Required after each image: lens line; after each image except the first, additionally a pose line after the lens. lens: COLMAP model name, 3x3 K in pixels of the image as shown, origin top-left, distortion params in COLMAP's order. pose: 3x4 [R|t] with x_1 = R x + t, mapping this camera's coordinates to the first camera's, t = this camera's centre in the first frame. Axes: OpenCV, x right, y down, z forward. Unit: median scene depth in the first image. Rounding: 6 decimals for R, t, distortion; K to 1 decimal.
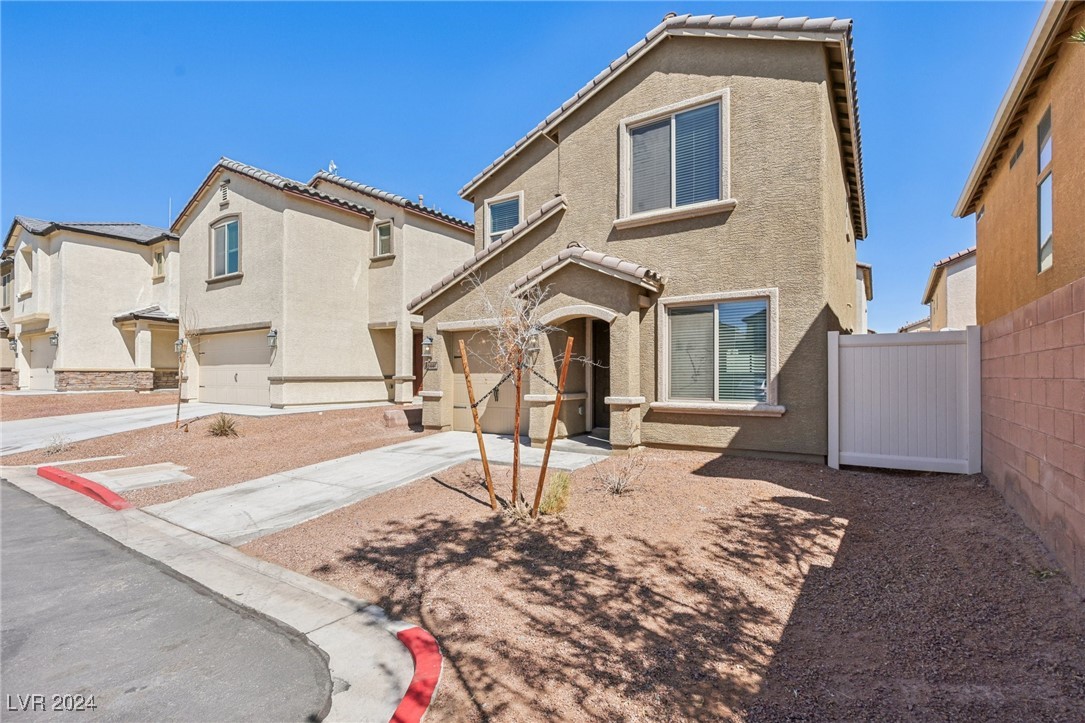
lens RADIAL K [[506.6, 0, 529.0], [0, 506.6, 372.9], [0, 0, 1]] dist [-0.007534, 0.001170]
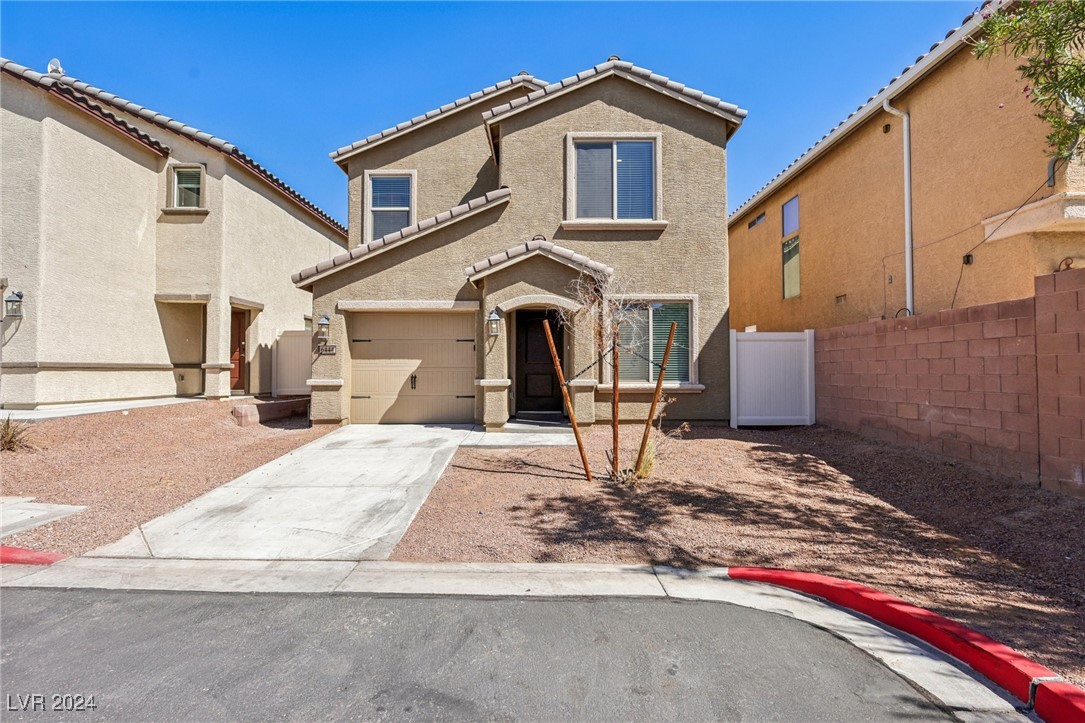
lens RADIAL K [[506.6, 0, 541.4], [0, 506.6, 357.6], [0, 0, 1]] dist [-0.007534, 0.001170]
pose [[0.833993, 0.016214, 0.551536, -0.500047], [-0.003976, 0.999719, -0.023377, 0.024371], [-0.551760, 0.017303, 0.833823, 0.114191]]
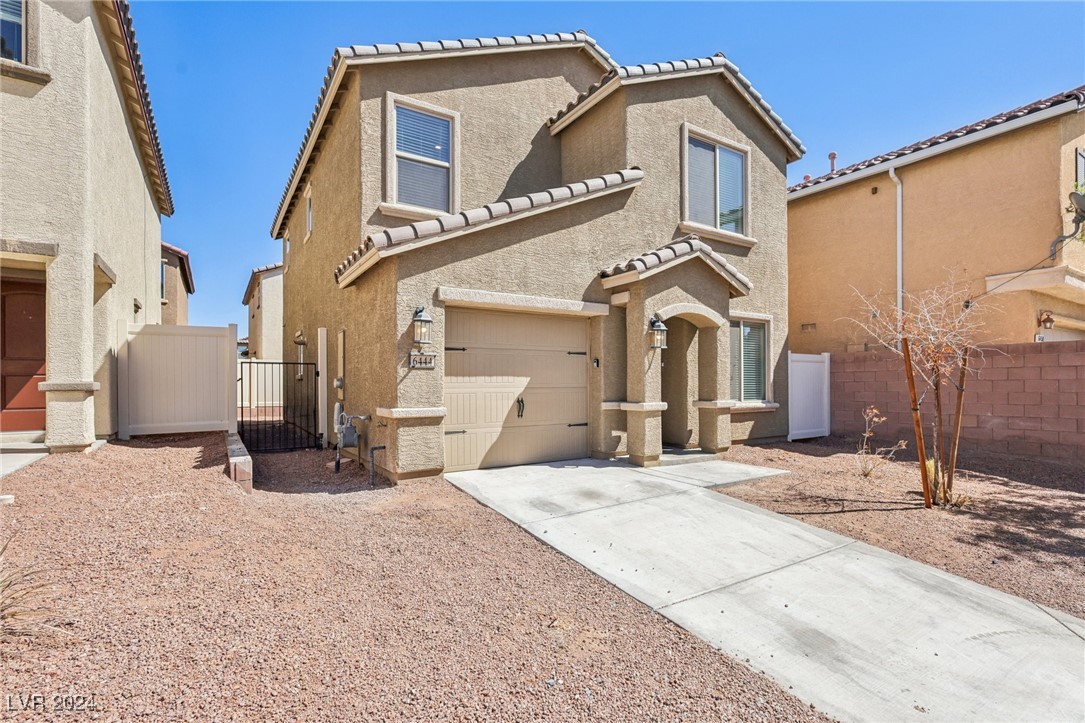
lens RADIAL K [[506.6, 0, 519.2], [0, 506.6, 384.1], [0, 0, 1]] dist [-0.007534, 0.001170]
pose [[0.402674, -0.001877, 0.915341, -0.899826], [-0.001557, 0.999995, 0.002735, 0.011585], [-0.915342, -0.002527, 0.402669, 0.943364]]
